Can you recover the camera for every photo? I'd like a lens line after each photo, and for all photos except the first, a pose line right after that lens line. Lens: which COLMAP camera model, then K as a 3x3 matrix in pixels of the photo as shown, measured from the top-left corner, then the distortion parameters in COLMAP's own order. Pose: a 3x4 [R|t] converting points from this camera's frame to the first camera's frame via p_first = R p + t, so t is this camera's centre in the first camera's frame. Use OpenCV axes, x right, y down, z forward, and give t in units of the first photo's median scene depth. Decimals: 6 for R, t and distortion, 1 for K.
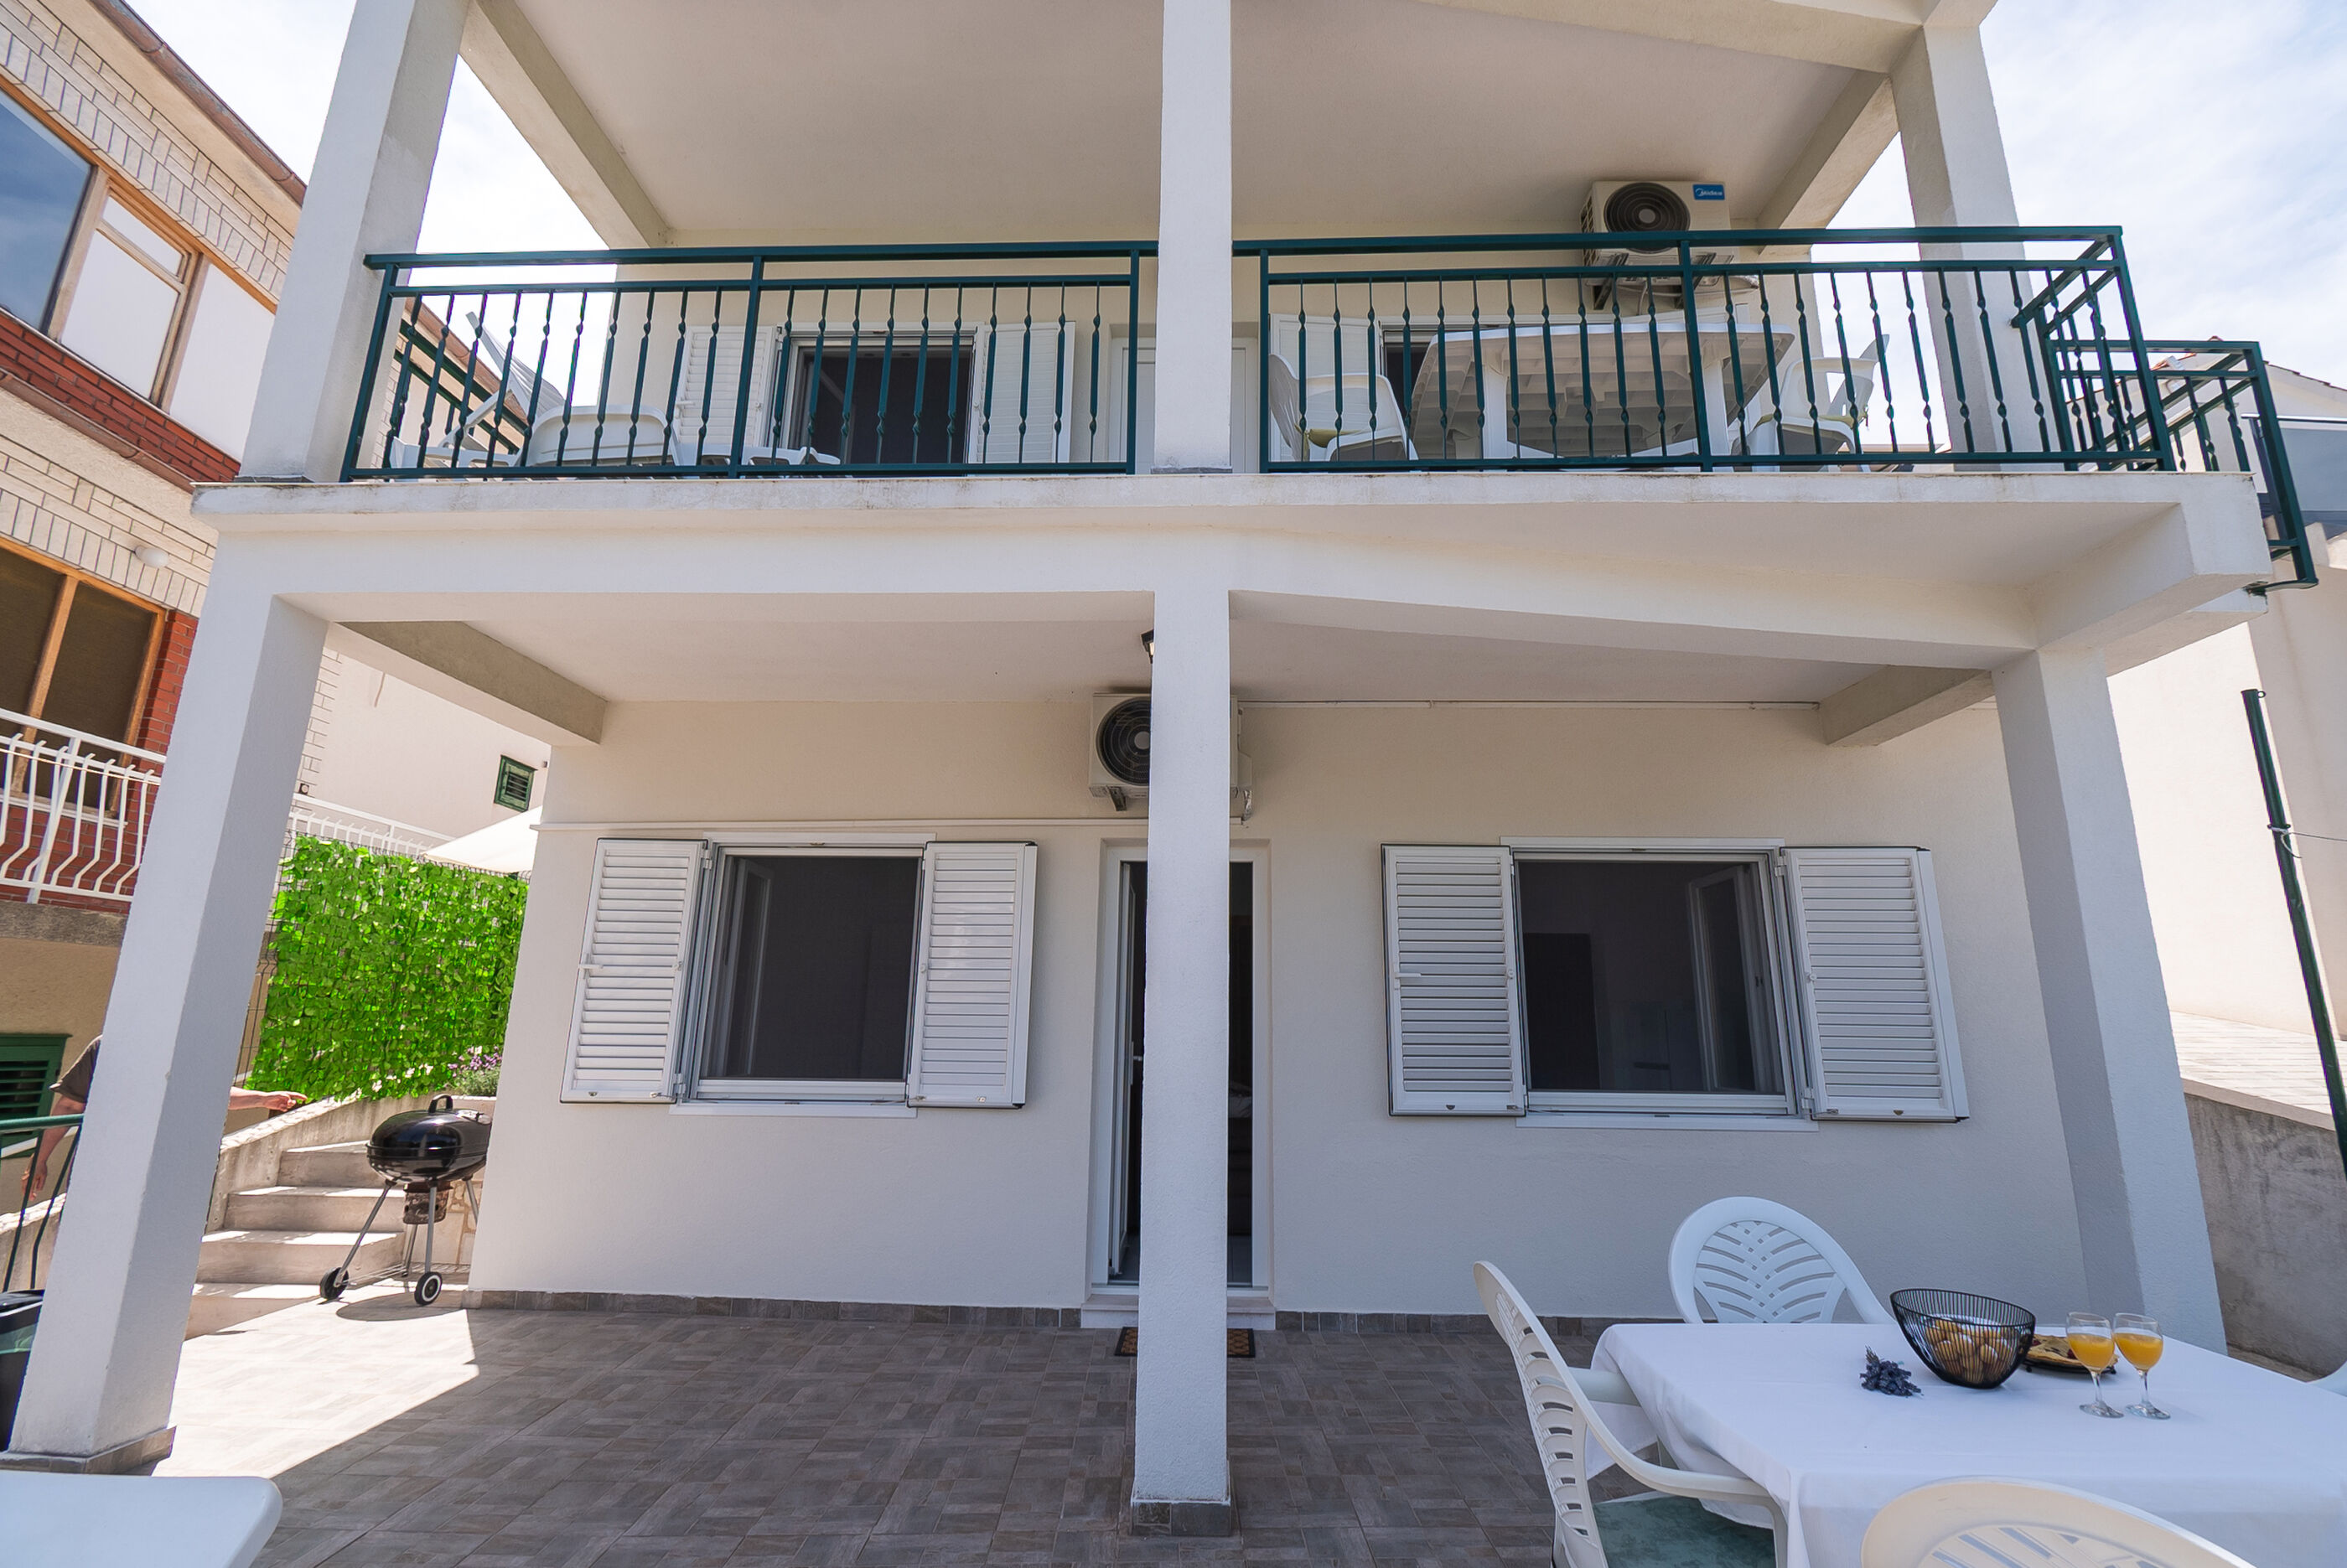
lens RADIAL K [[1073.1, 0, 1194.0], [0, 1073.1, 773.2], [0, 0, 1]] dist [0.003091, -0.007744]
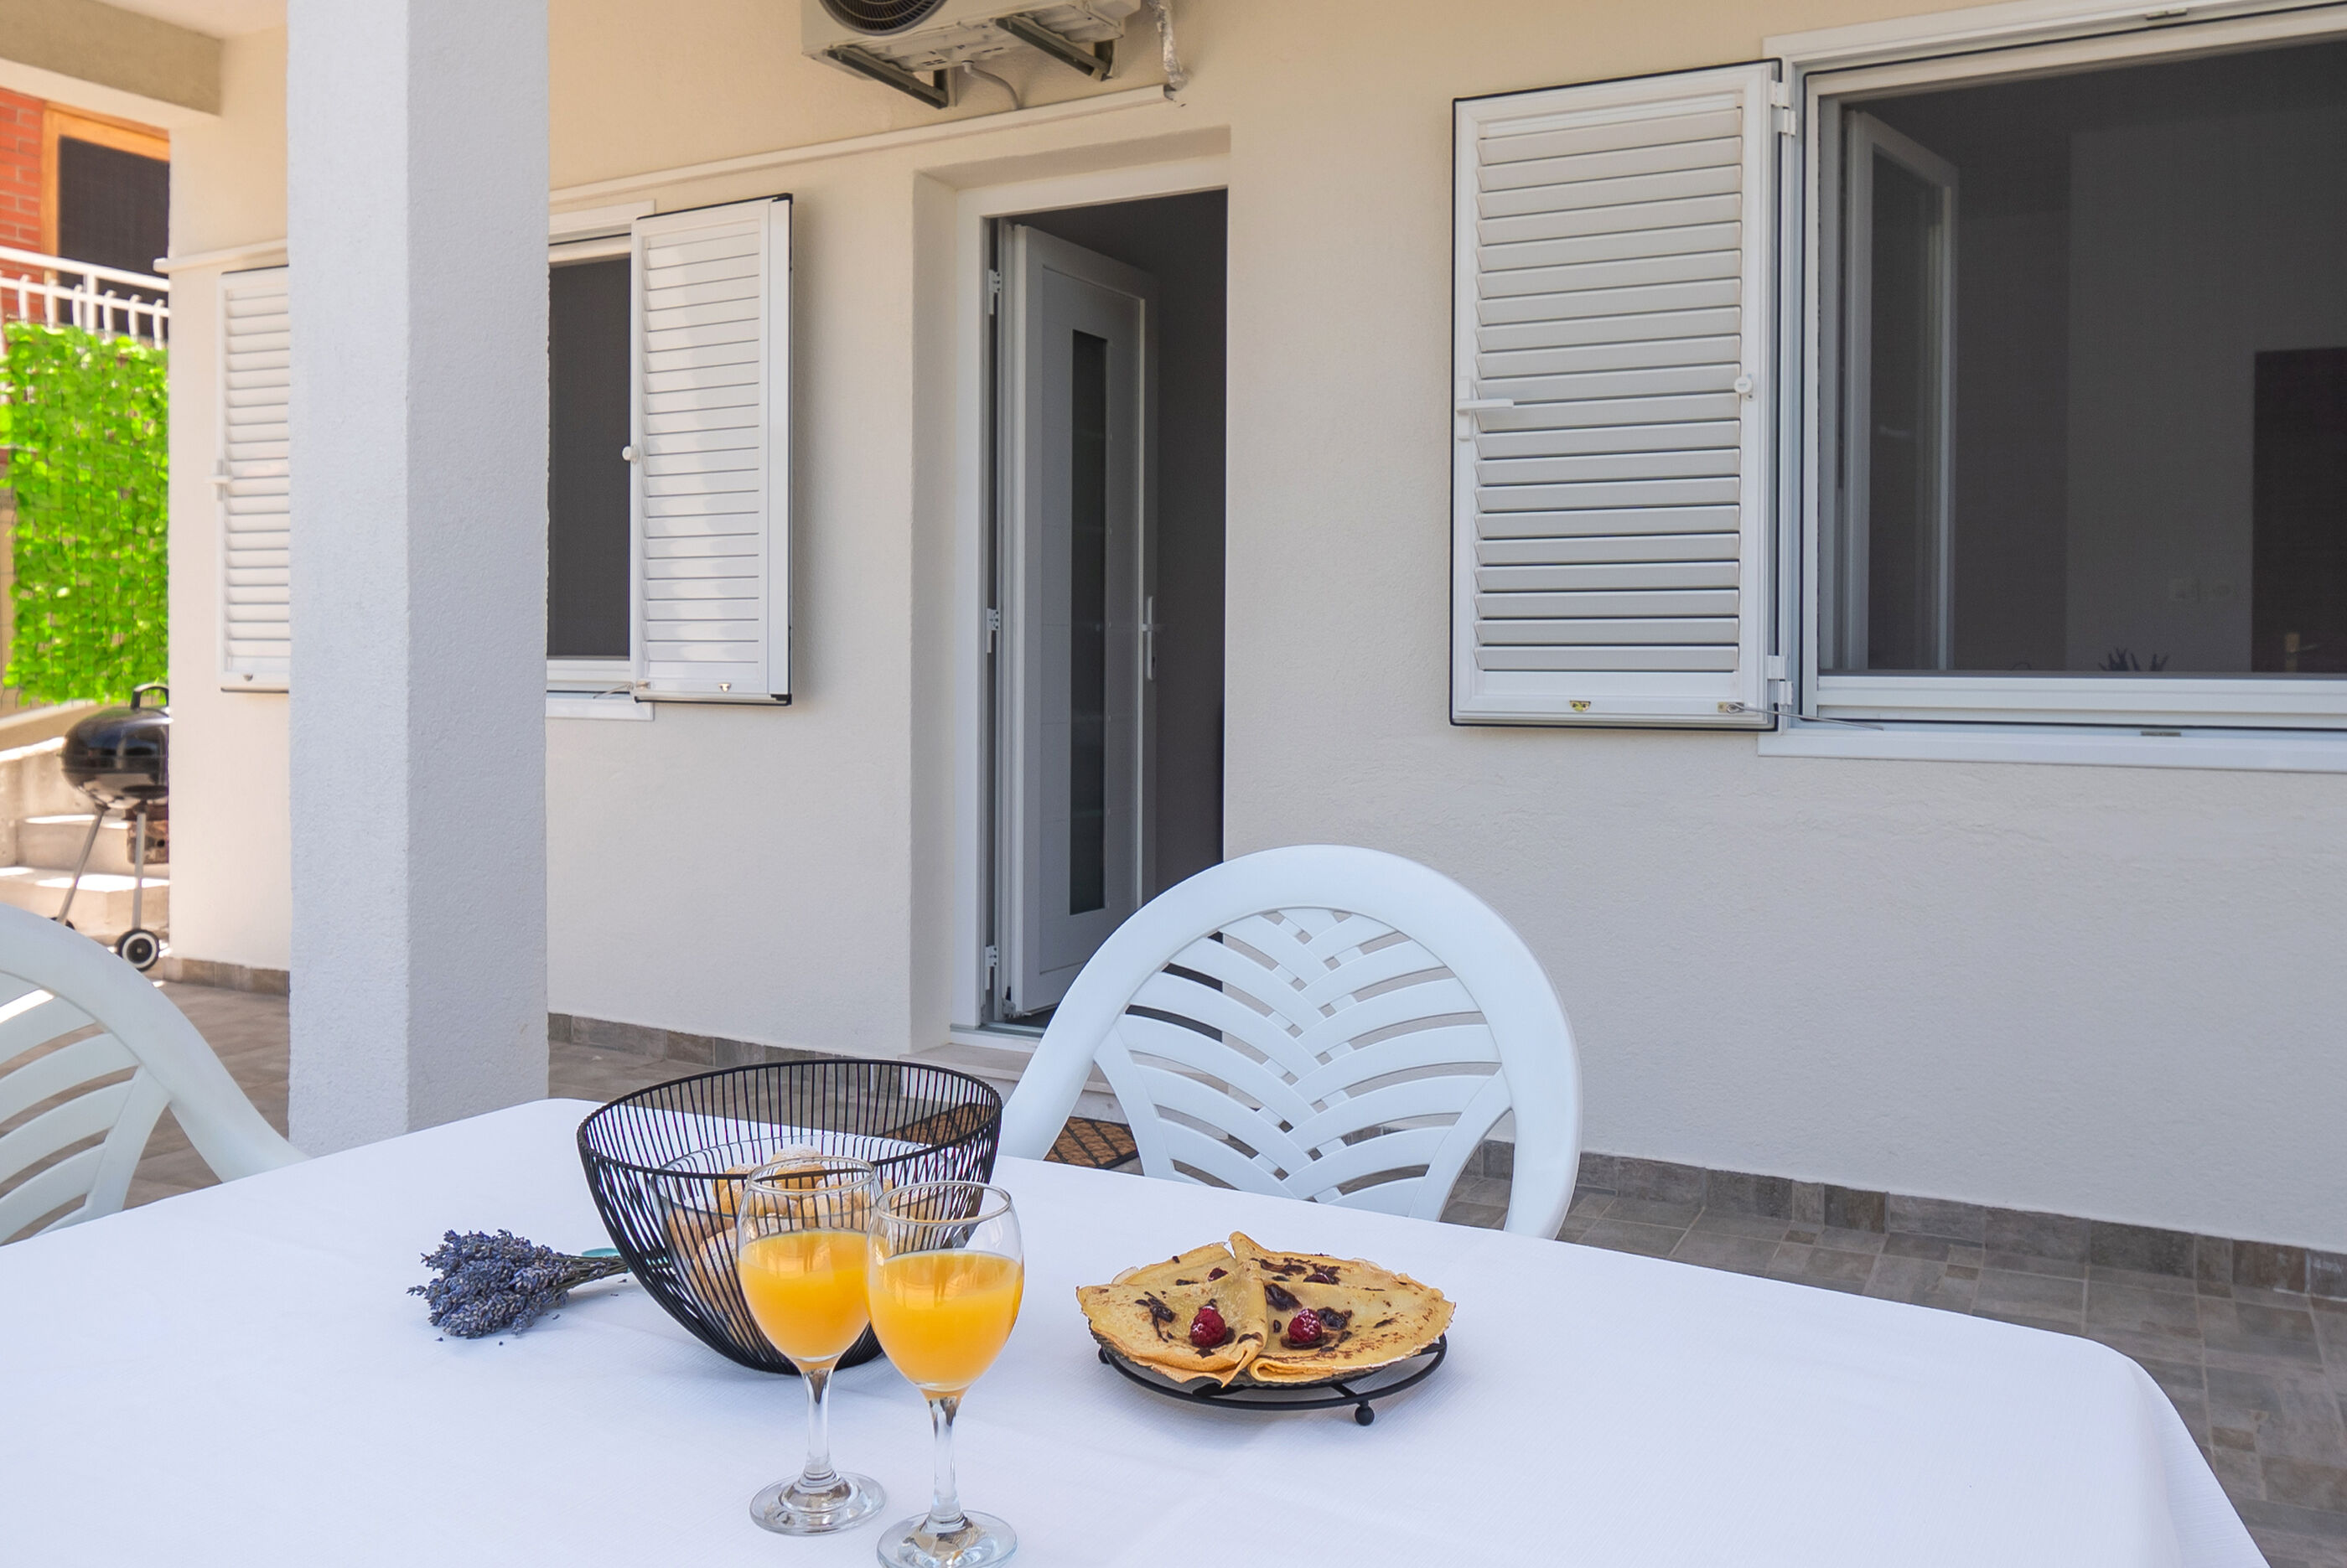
lens RADIAL K [[1959.2, 0, 1103.7], [0, 1959.2, 662.6], [0, 0, 1]] dist [0.001852, 0.011790]
pose [[0.878638, -0.003496, -0.477475, 0.437259], [0.113632, 0.972776, 0.201979, 0.114643], [0.463770, -0.231723, 0.855115, 0.248969]]
